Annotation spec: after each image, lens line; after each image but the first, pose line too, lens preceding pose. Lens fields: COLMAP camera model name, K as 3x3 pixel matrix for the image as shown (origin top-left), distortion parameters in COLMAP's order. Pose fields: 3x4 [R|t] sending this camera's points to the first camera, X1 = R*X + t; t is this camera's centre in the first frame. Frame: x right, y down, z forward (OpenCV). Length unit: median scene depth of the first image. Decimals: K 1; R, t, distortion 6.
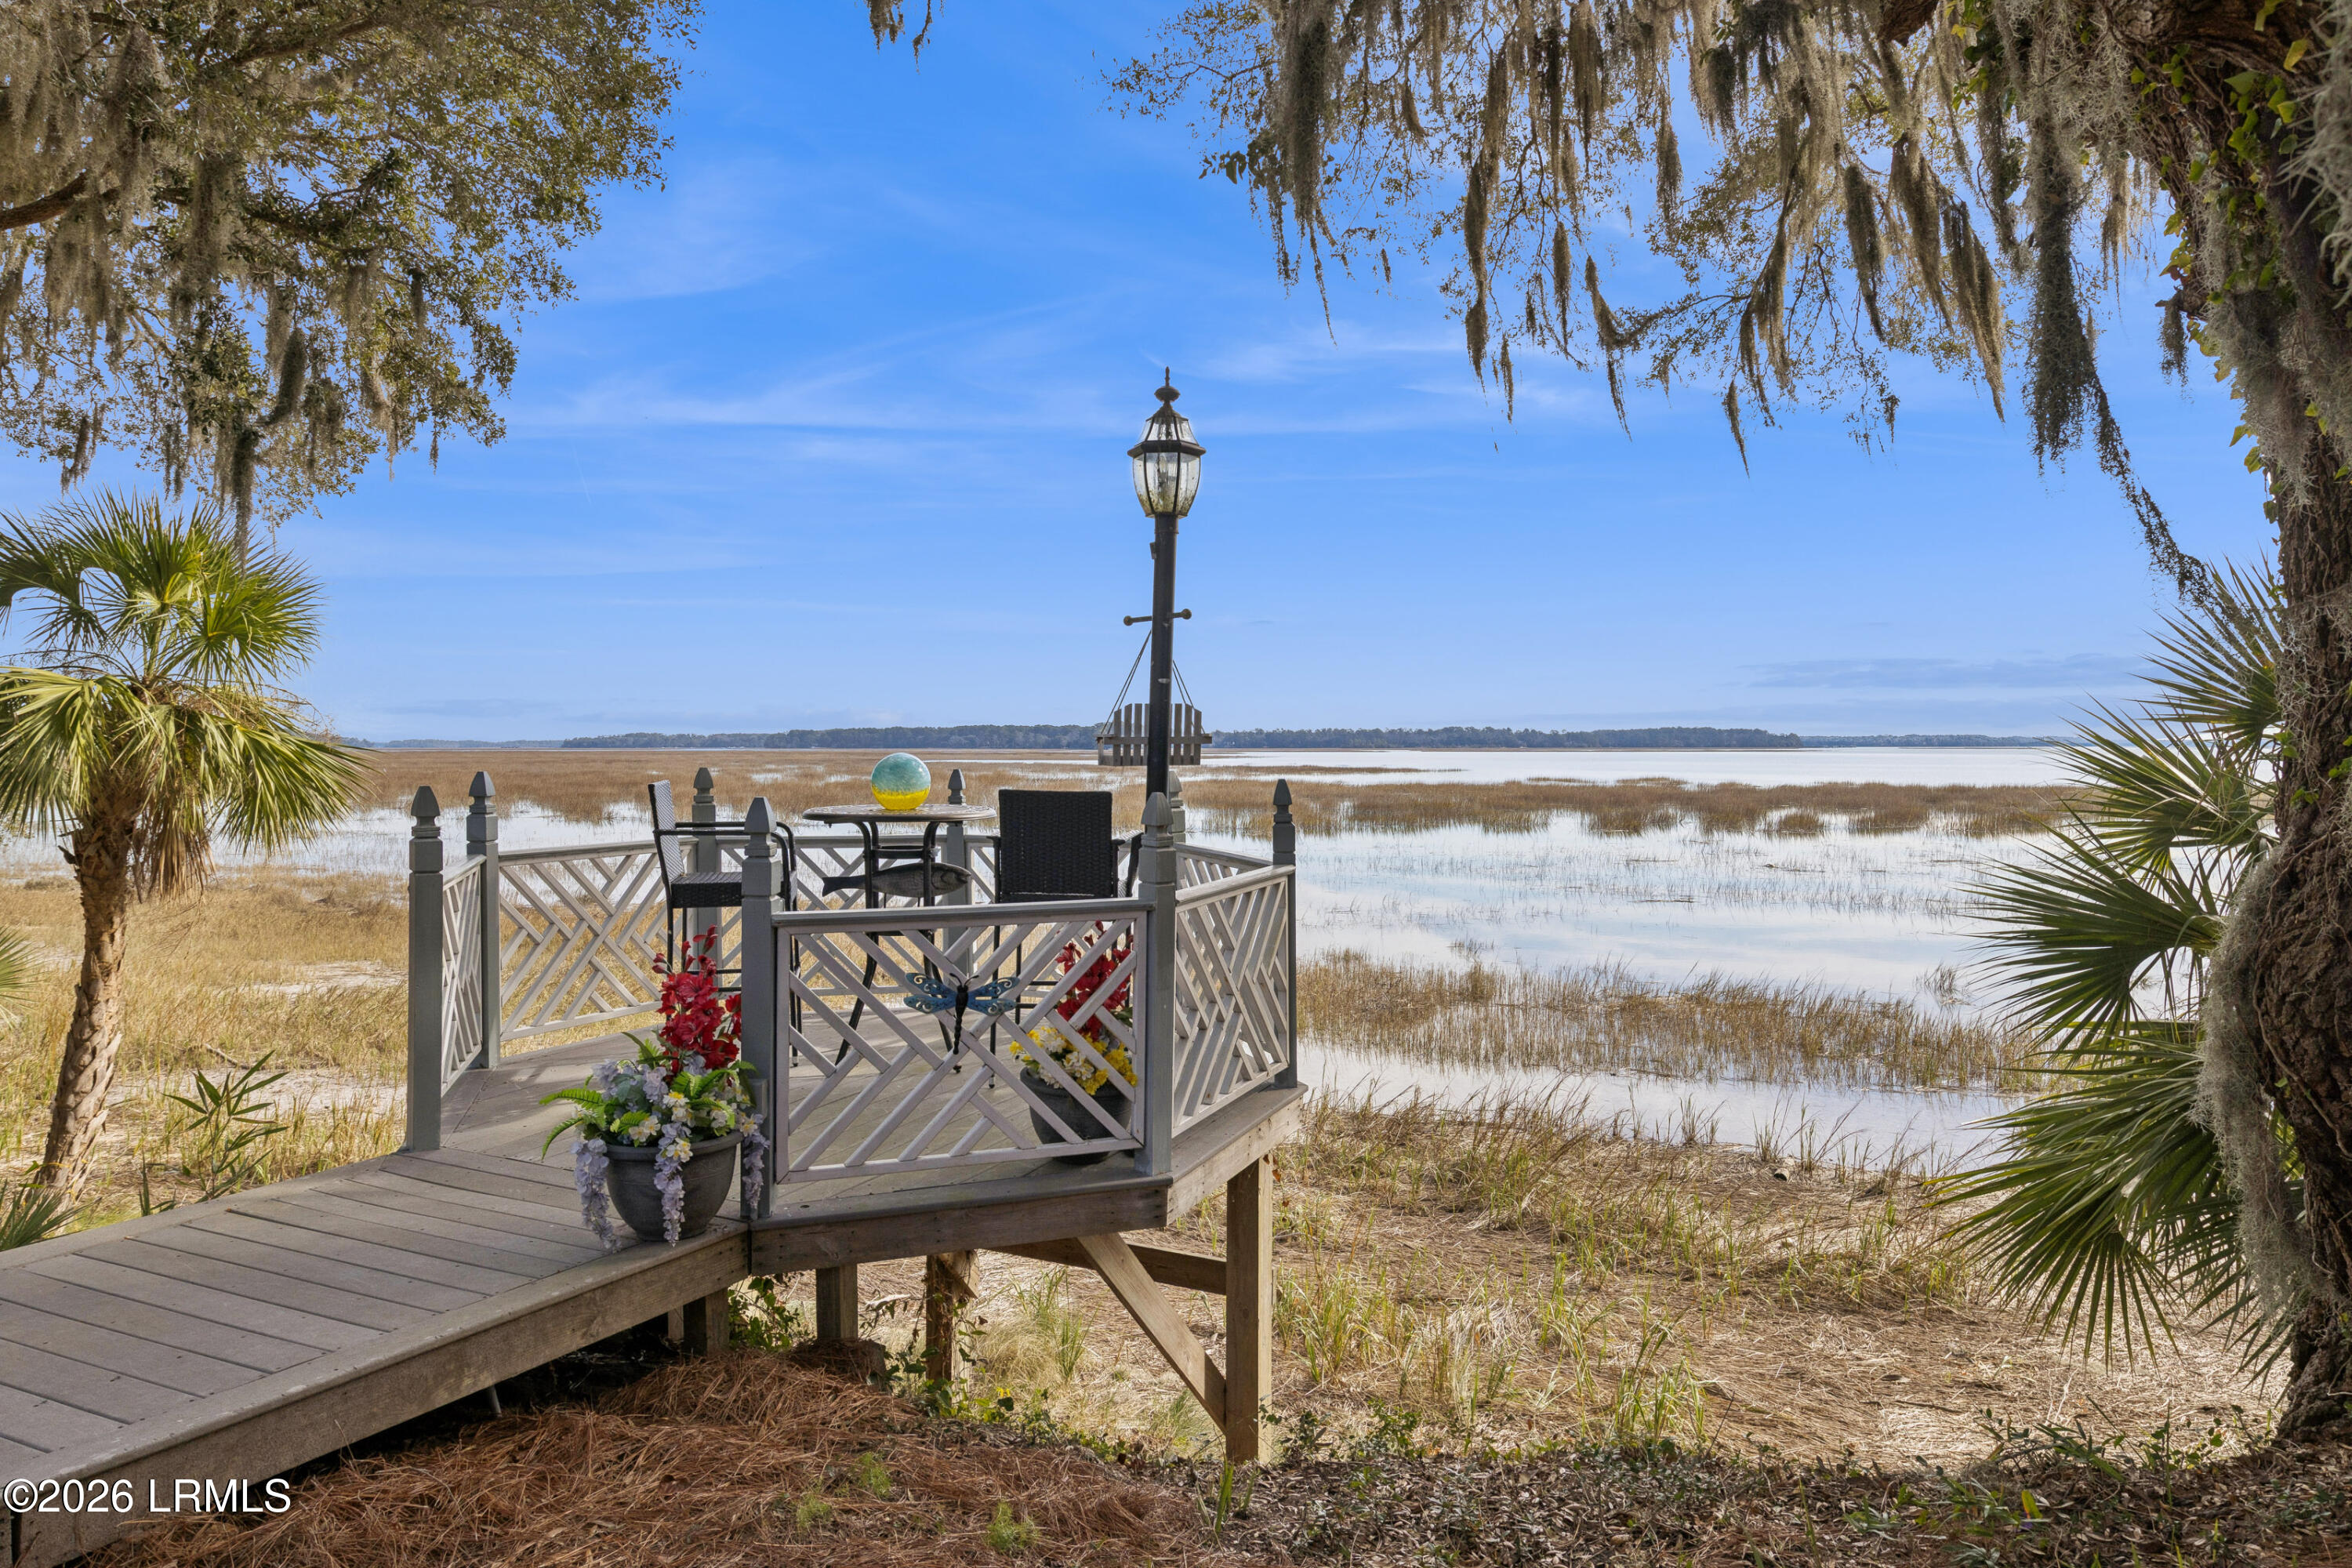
lens RADIAL K [[1503.3, 0, 1170.2], [0, 1503.3, 770.3], [0, 0, 1]] dist [0.007364, 0.000672]
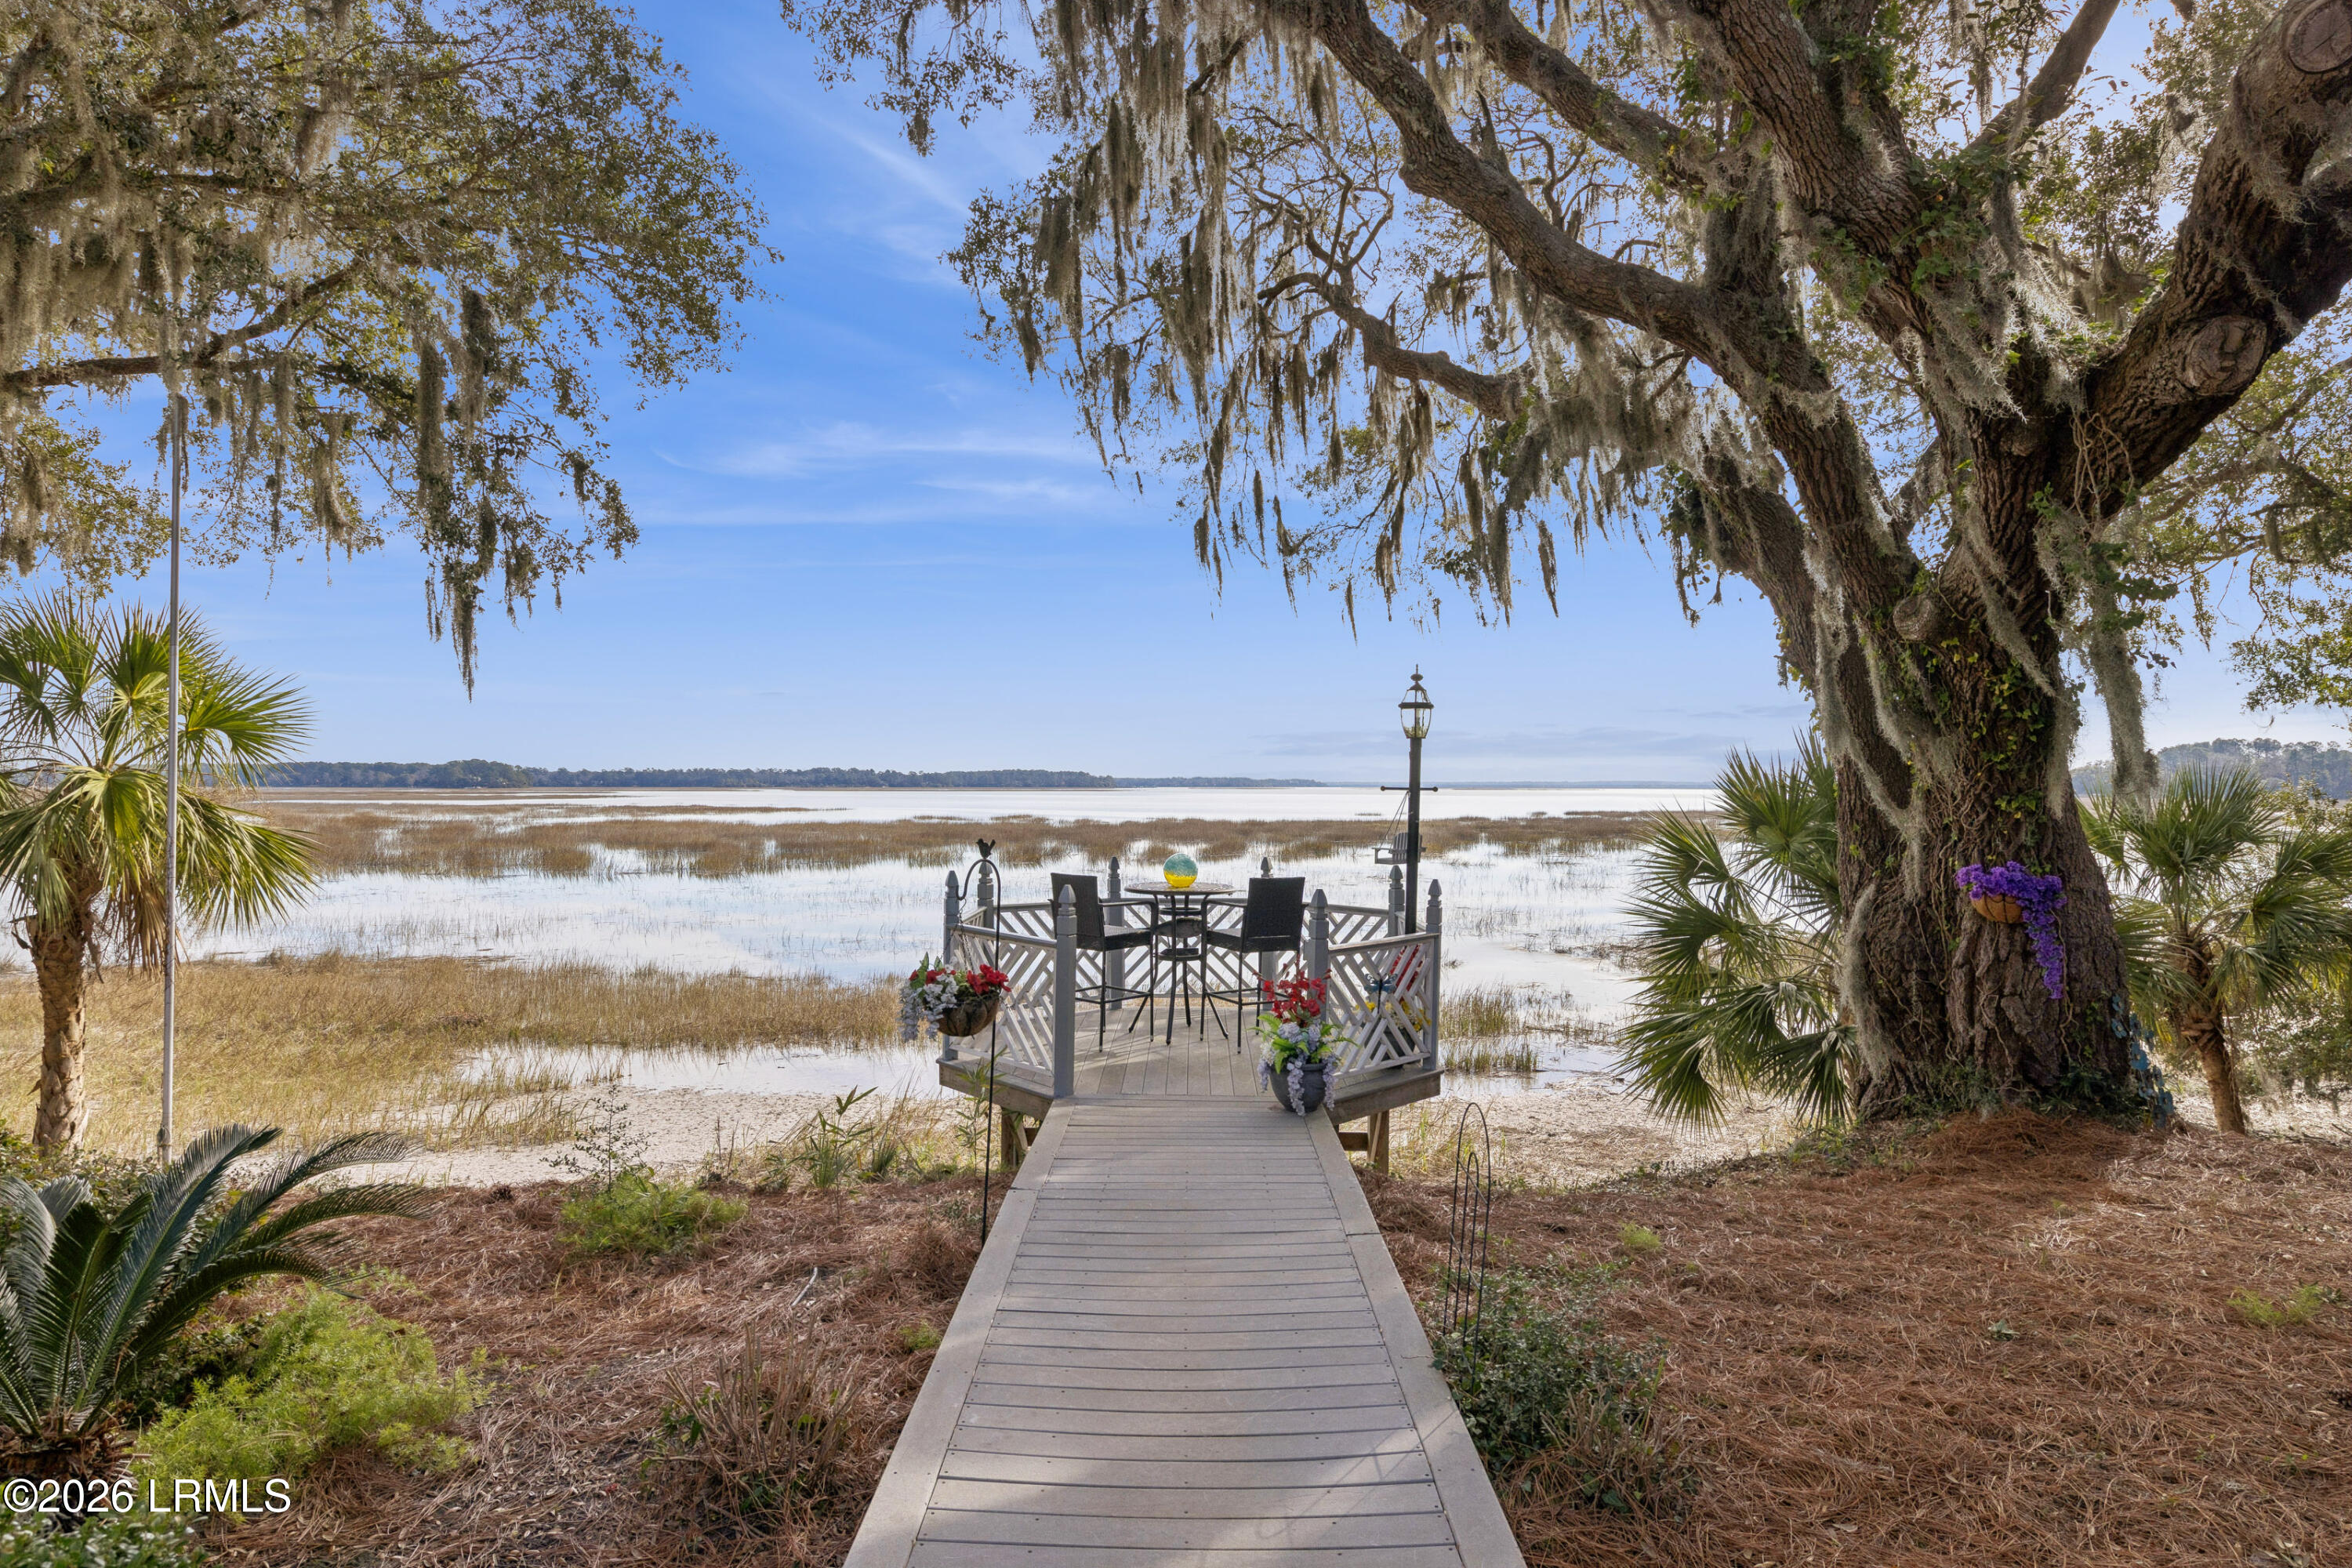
lens RADIAL K [[1350.4, 0, 1182.4], [0, 1350.4, 782.0], [0, 0, 1]] dist [0.001679, 0.001778]
pose [[0.902673, 0.002274, 0.430322, -0.428018], [0.005909, 0.999826, -0.017679, -0.033479], [-0.430287, 0.018501, 0.902503, -0.194185]]
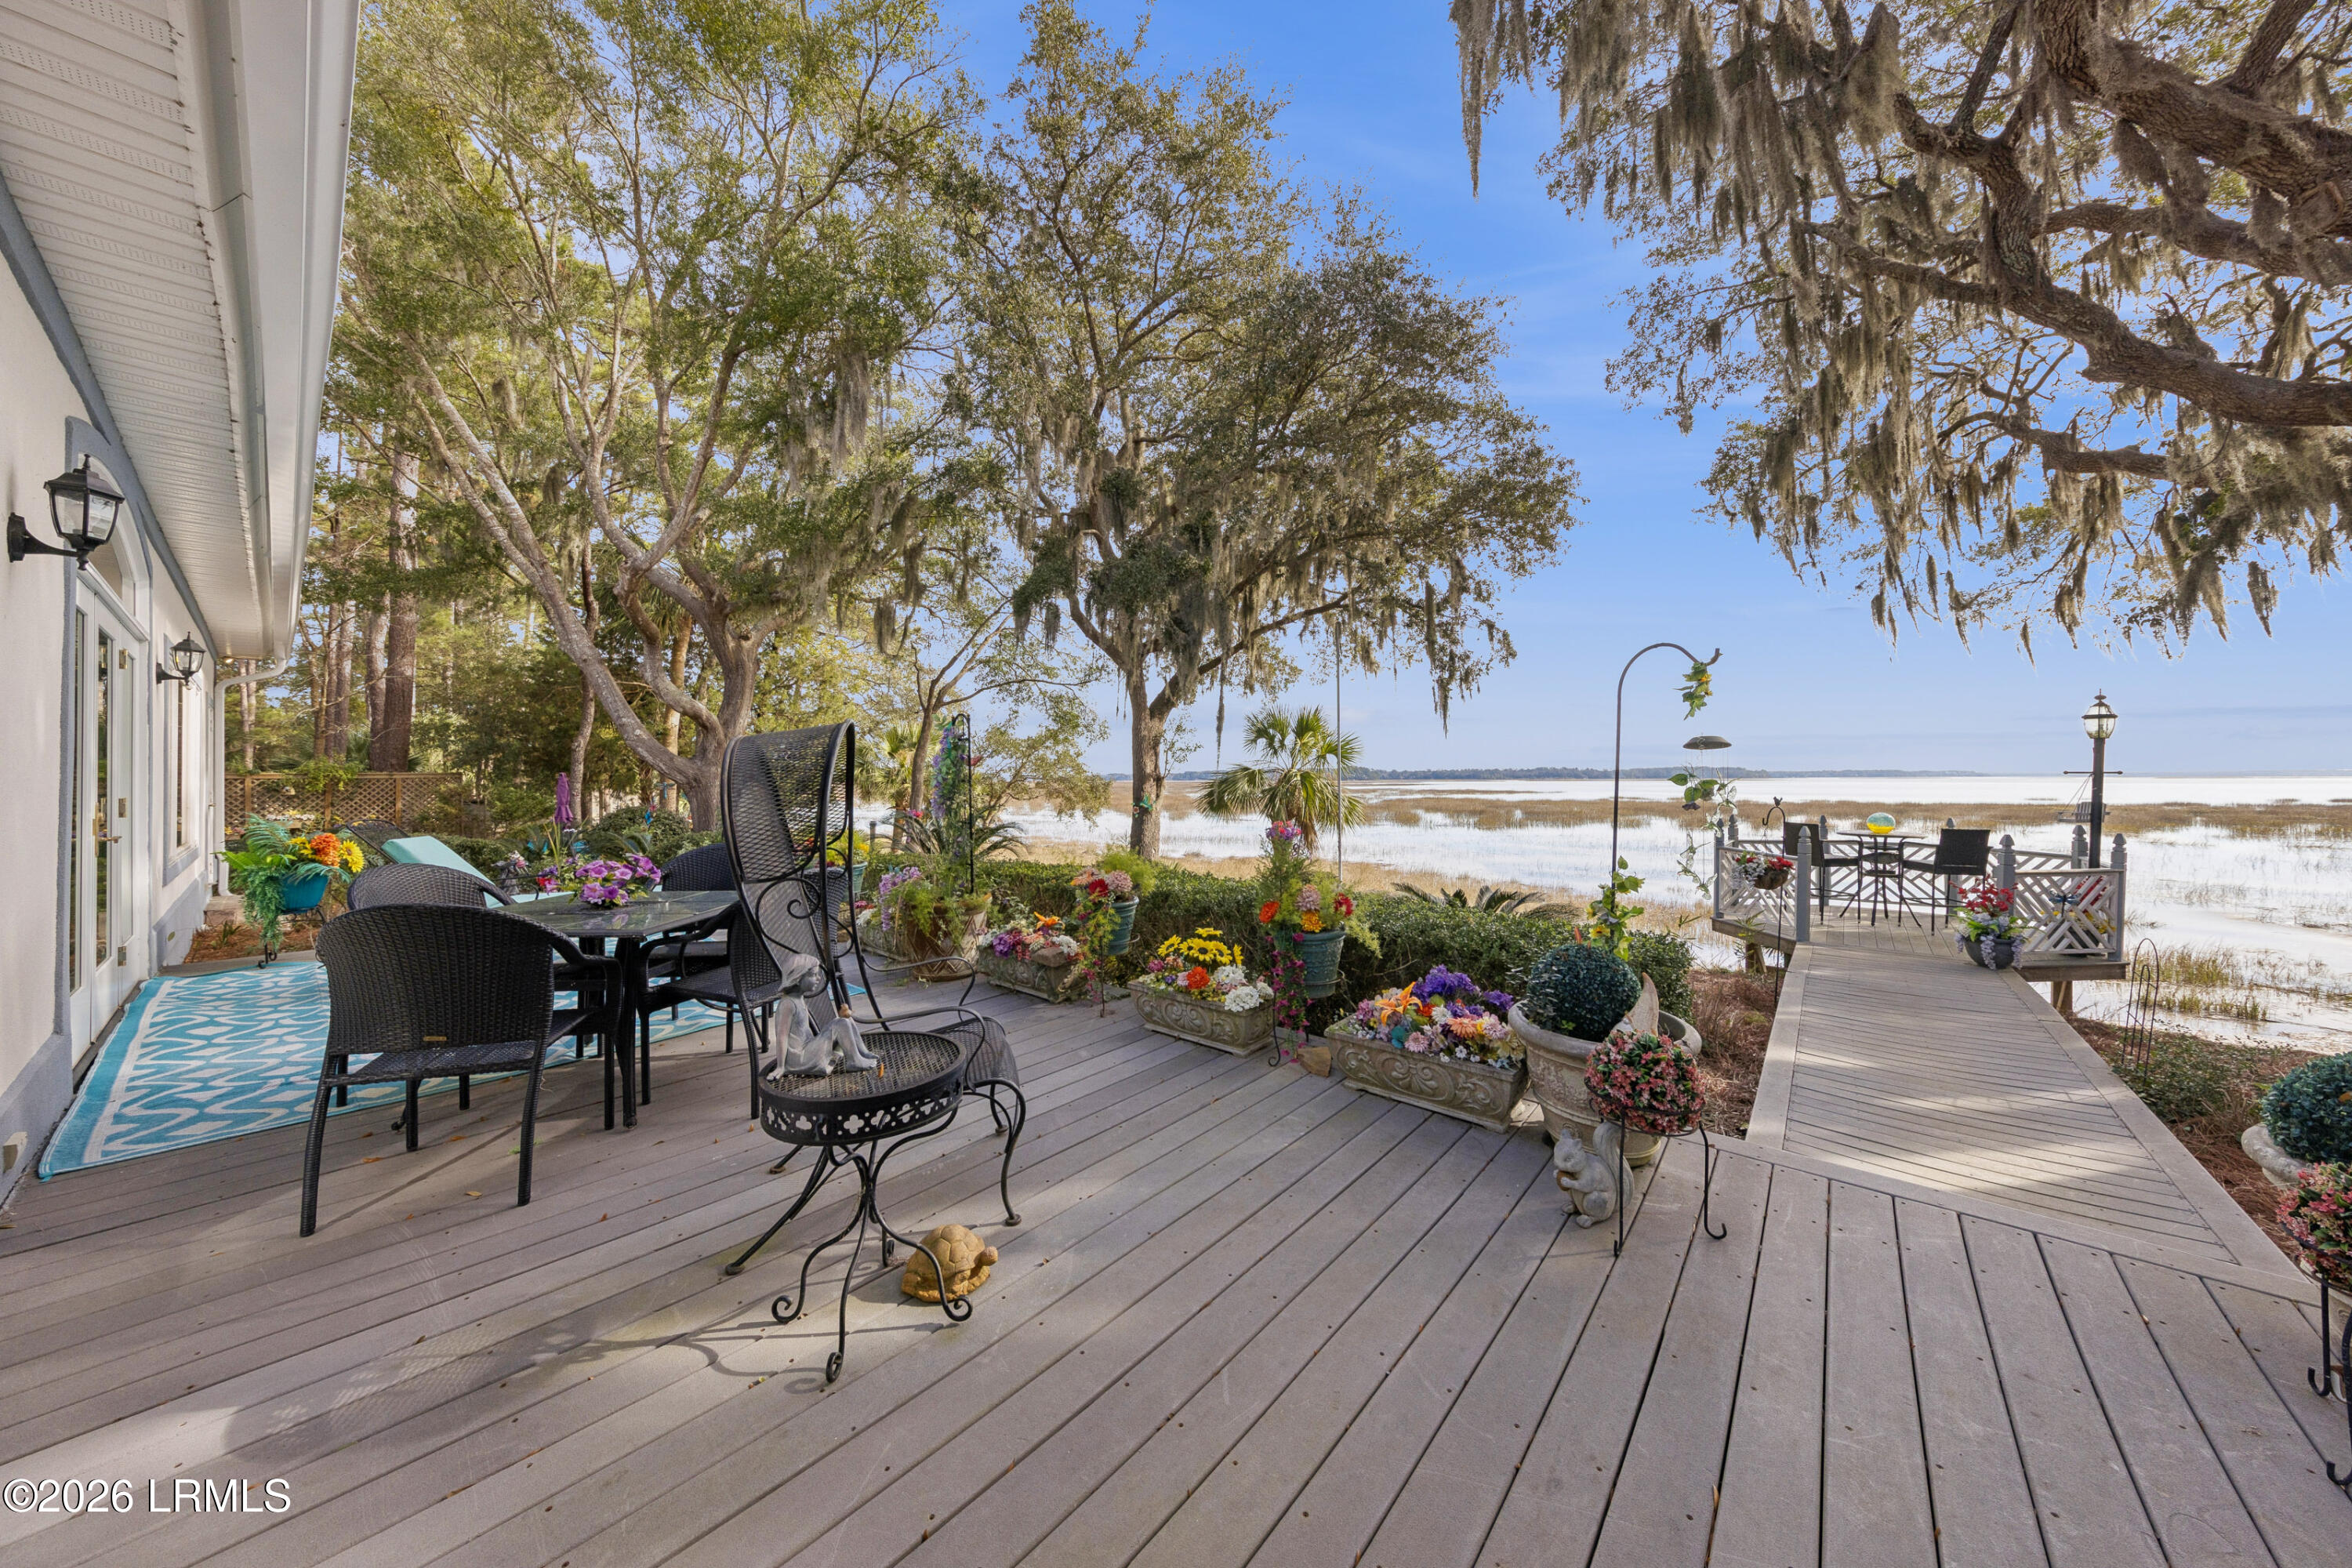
lens RADIAL K [[764.3, 0, 1177.7], [0, 764.3, 781.9], [0, 0, 1]] dist [0.004035, -0.000600]
pose [[0.965748, -0.004194, -0.259446, -0.554766], [0.000863, 0.999916, -0.012950, -0.026915], [0.259479, 0.012283, 0.965671, -0.376538]]
